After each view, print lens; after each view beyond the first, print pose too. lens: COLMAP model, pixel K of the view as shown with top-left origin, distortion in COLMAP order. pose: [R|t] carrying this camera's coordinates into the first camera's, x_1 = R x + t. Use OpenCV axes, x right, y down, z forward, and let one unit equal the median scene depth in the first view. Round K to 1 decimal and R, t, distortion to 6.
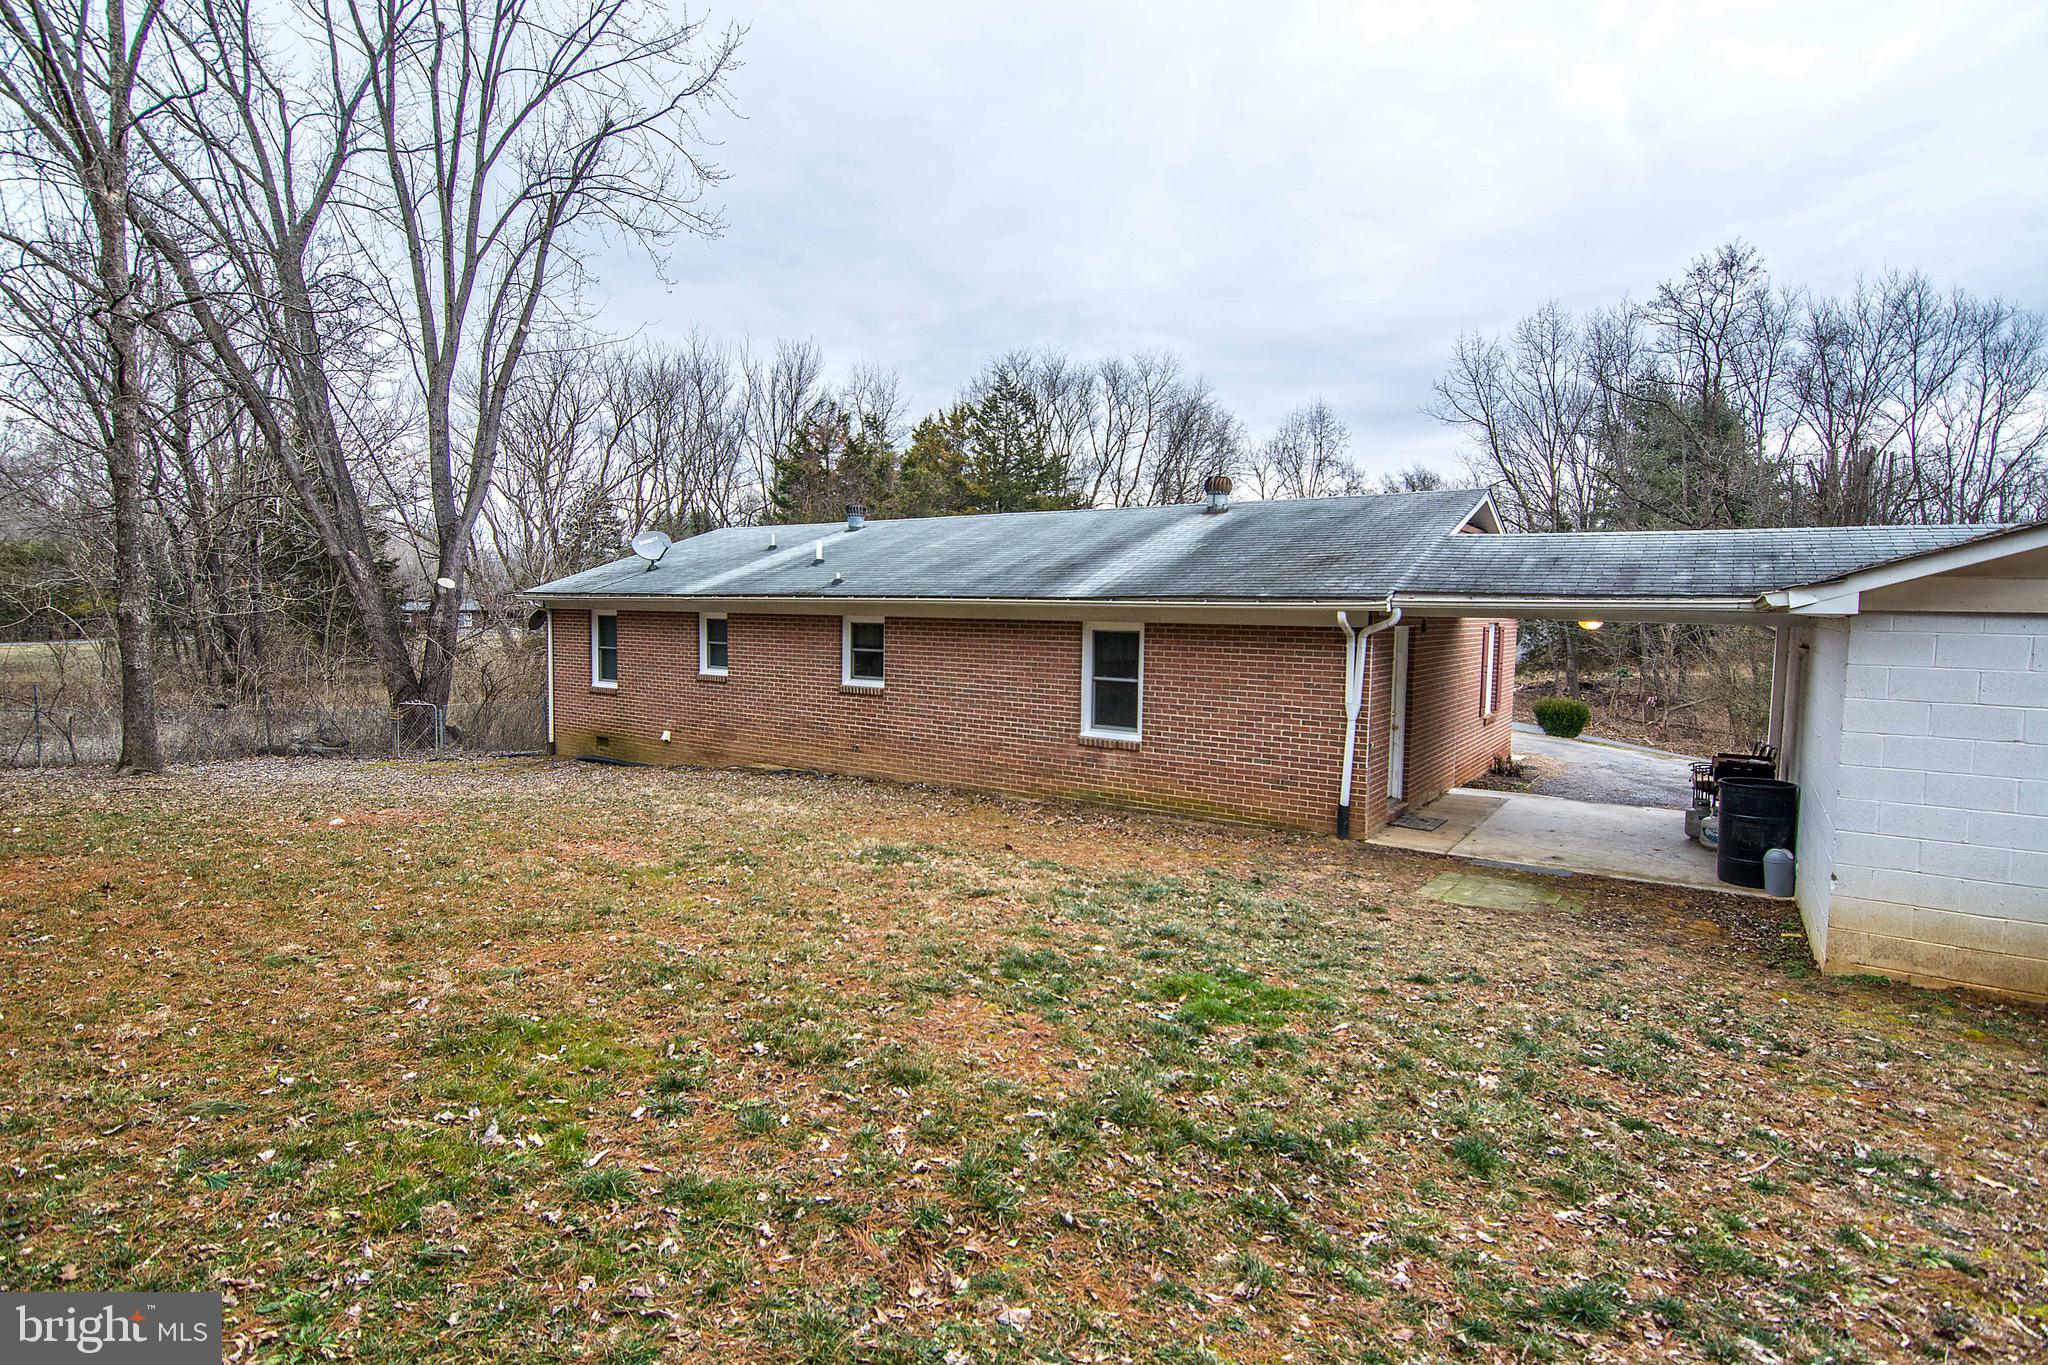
lens RADIAL K [[997.0, 0, 1032.0], [0, 997.0, 677.1], [0, 0, 1]] dist [-0.009779, -0.006735]
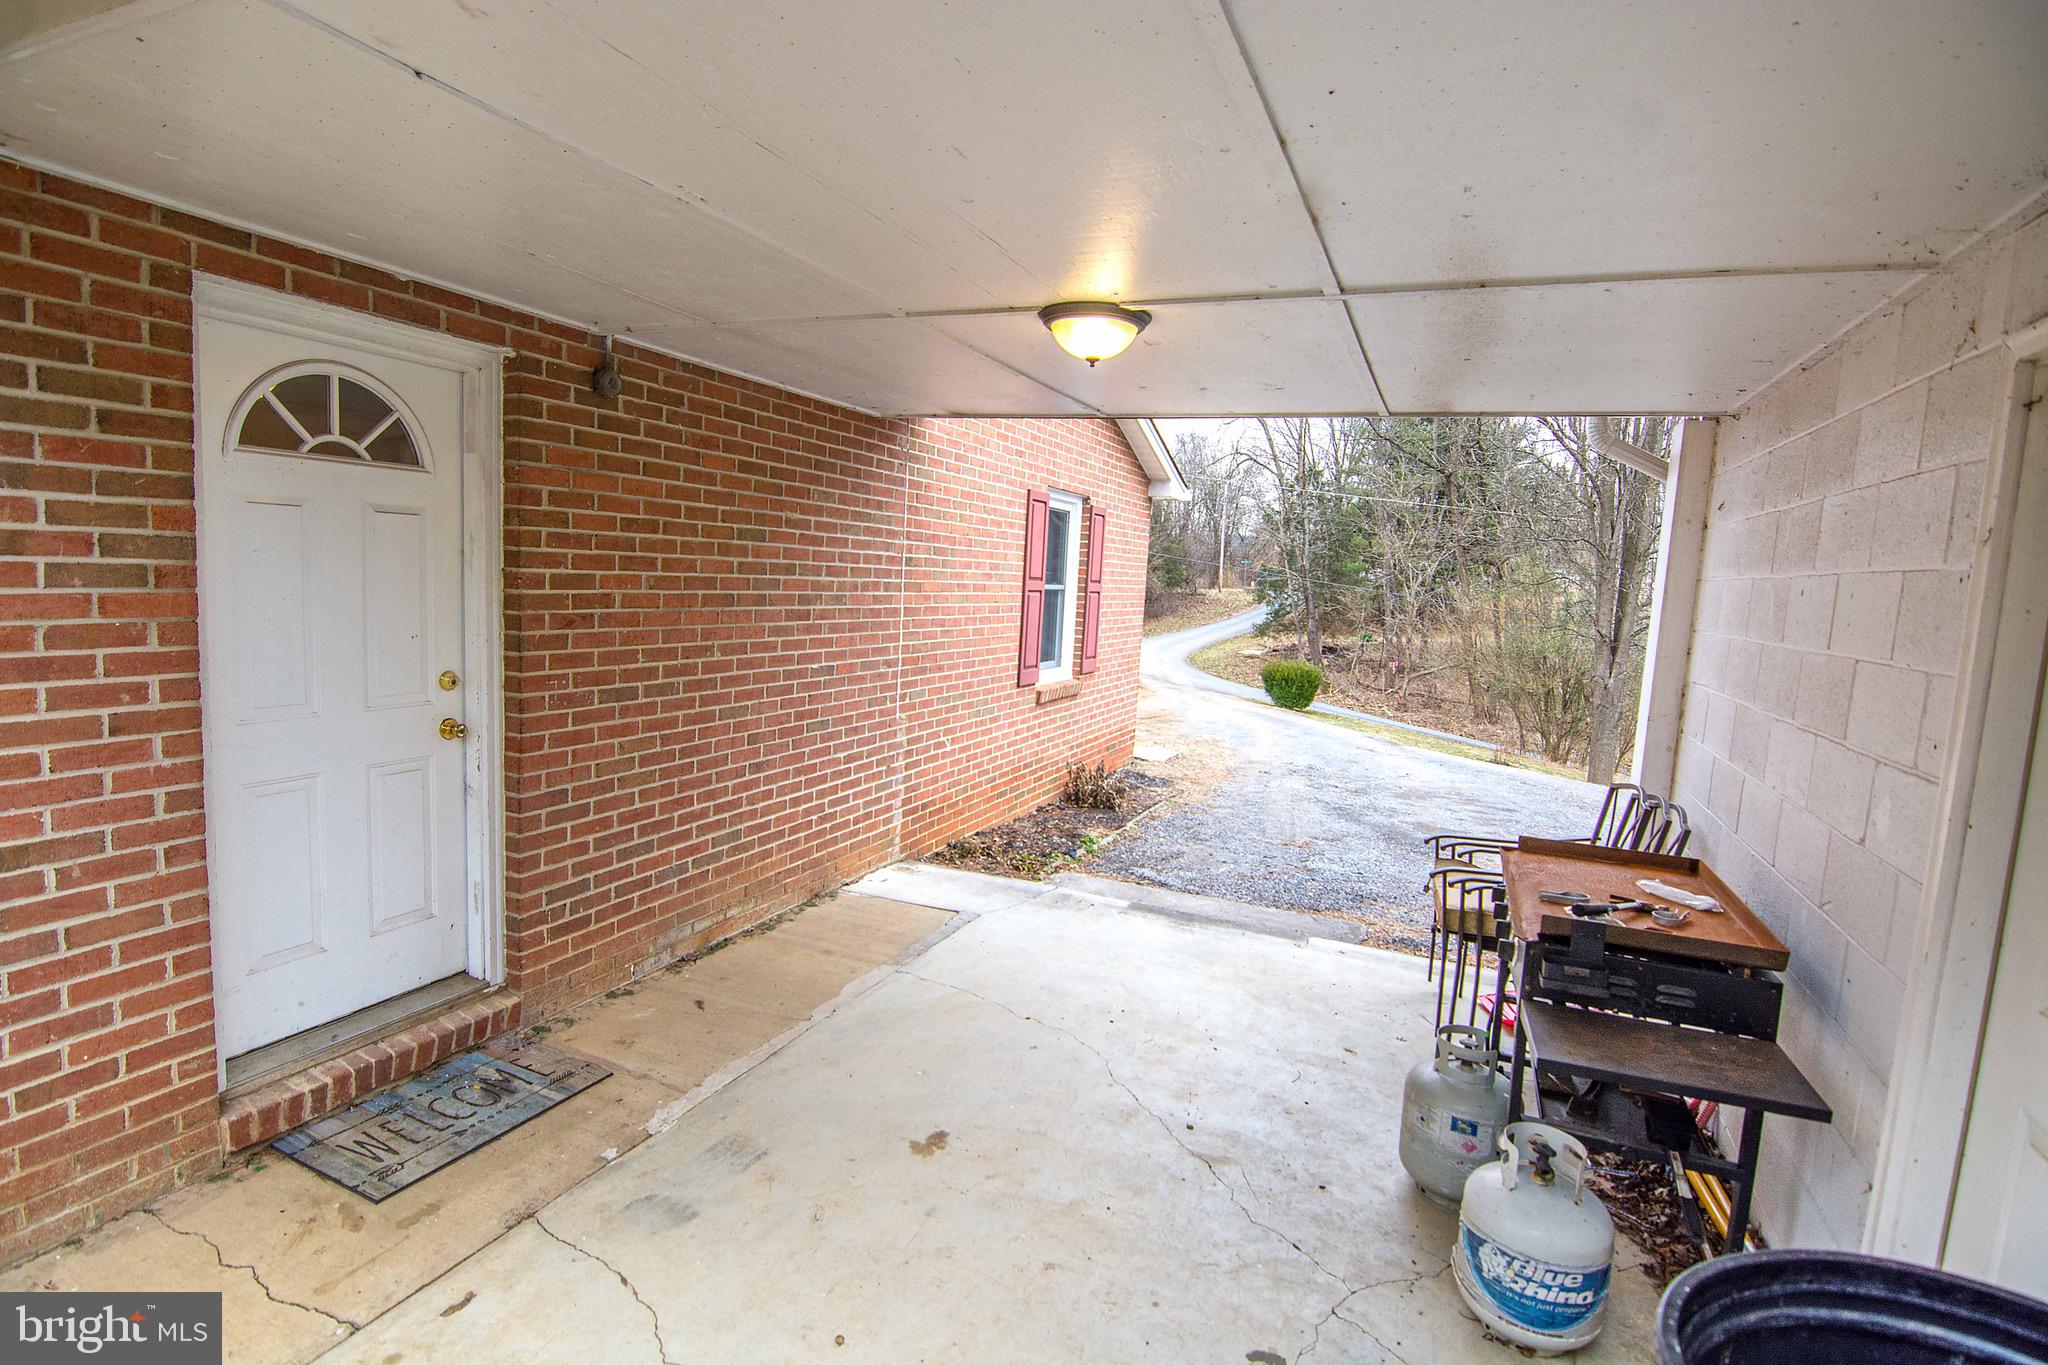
lens RADIAL K [[997.0, 0, 1023.1], [0, 997.0, 688.3], [0, 0, 1]] dist [-0.009779, -0.006735]
pose [[0.980446, 0.013657, 0.196316, 0.112483], [-0.024113, 0.998409, 0.050971, 0.004947], [-0.195307, -0.054708, 0.979215, 0.169796]]
